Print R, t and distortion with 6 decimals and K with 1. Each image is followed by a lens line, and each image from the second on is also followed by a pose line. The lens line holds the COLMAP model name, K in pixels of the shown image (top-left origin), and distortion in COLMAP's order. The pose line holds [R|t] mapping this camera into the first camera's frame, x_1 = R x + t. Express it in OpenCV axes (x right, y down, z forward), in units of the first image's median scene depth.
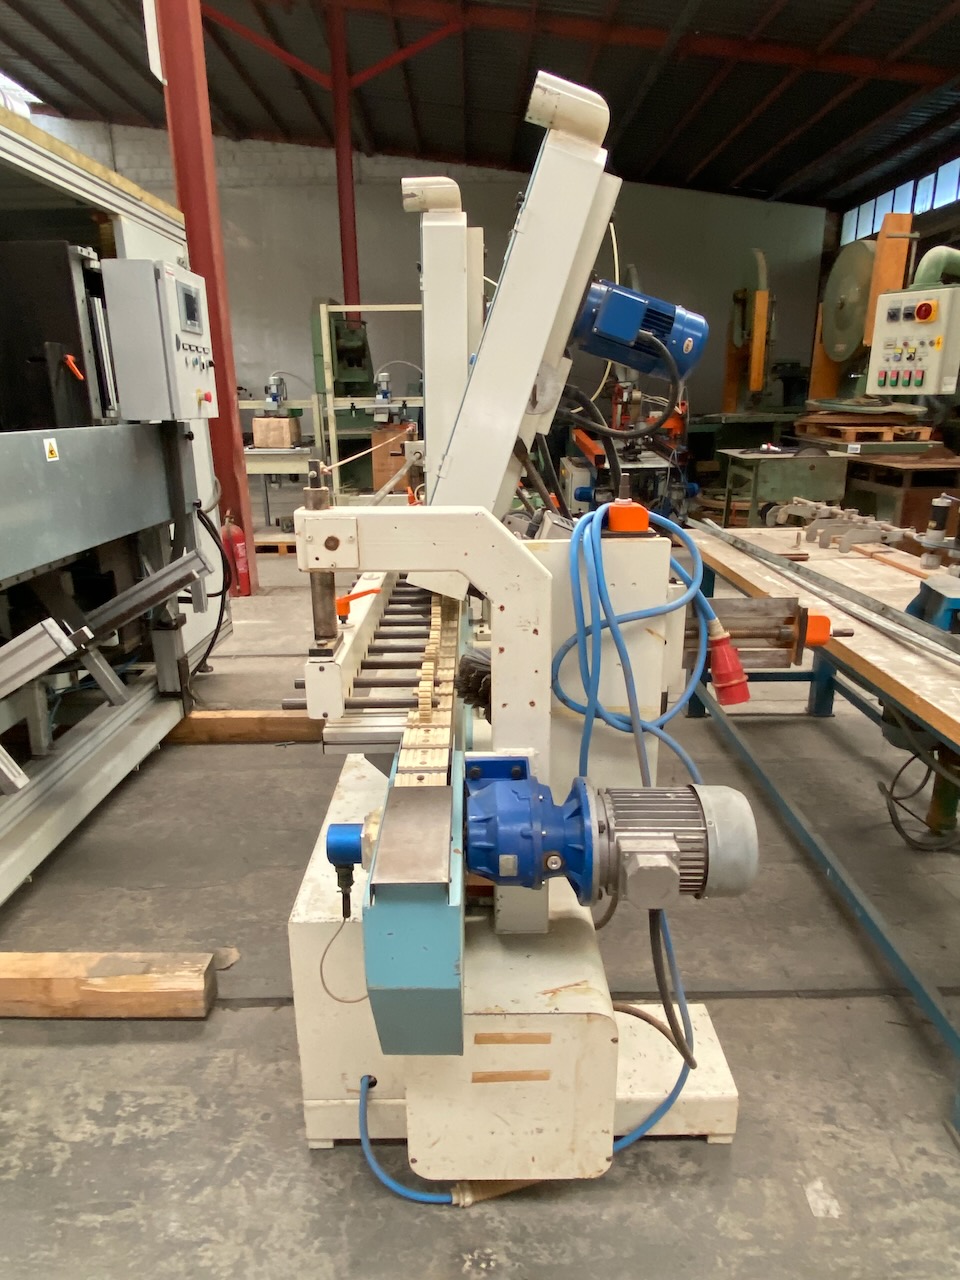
lens RADIAL K [[763.6, 0, 480.0], [0, 763.6, 640.0], [0, 0, 1]] dist [-0.033208, -0.000823]
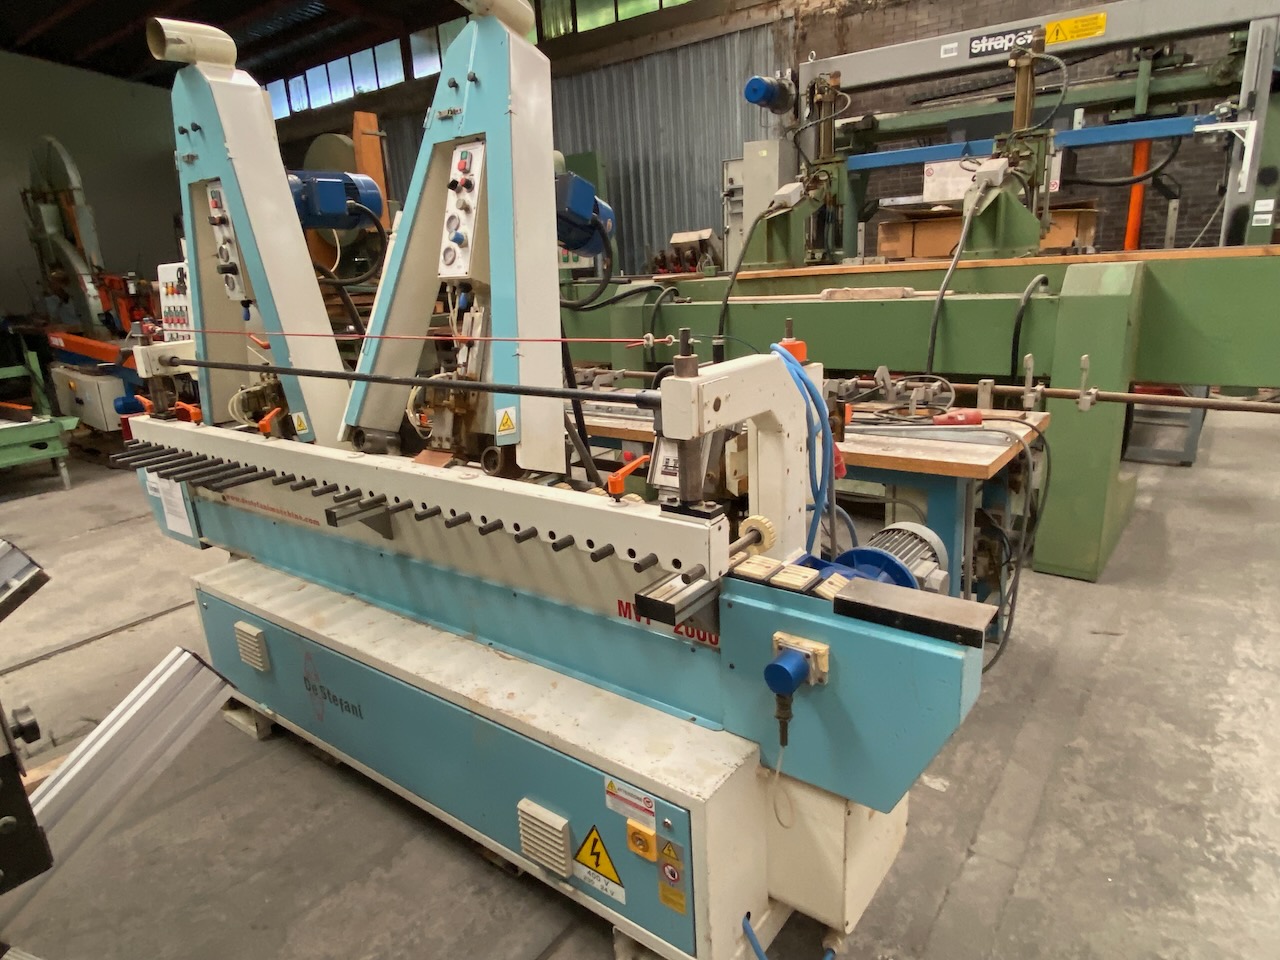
lens RADIAL K [[763.6, 0, 640.0], [0, 763.6, 480.0], [0, 0, 1]] dist [-0.033208, -0.000823]
pose [[0.601654, -0.237530, 0.762622, -0.506400], [0.280537, 0.956776, 0.076678, -0.064696], [-0.747872, 0.167810, 0.642283, 0.200185]]
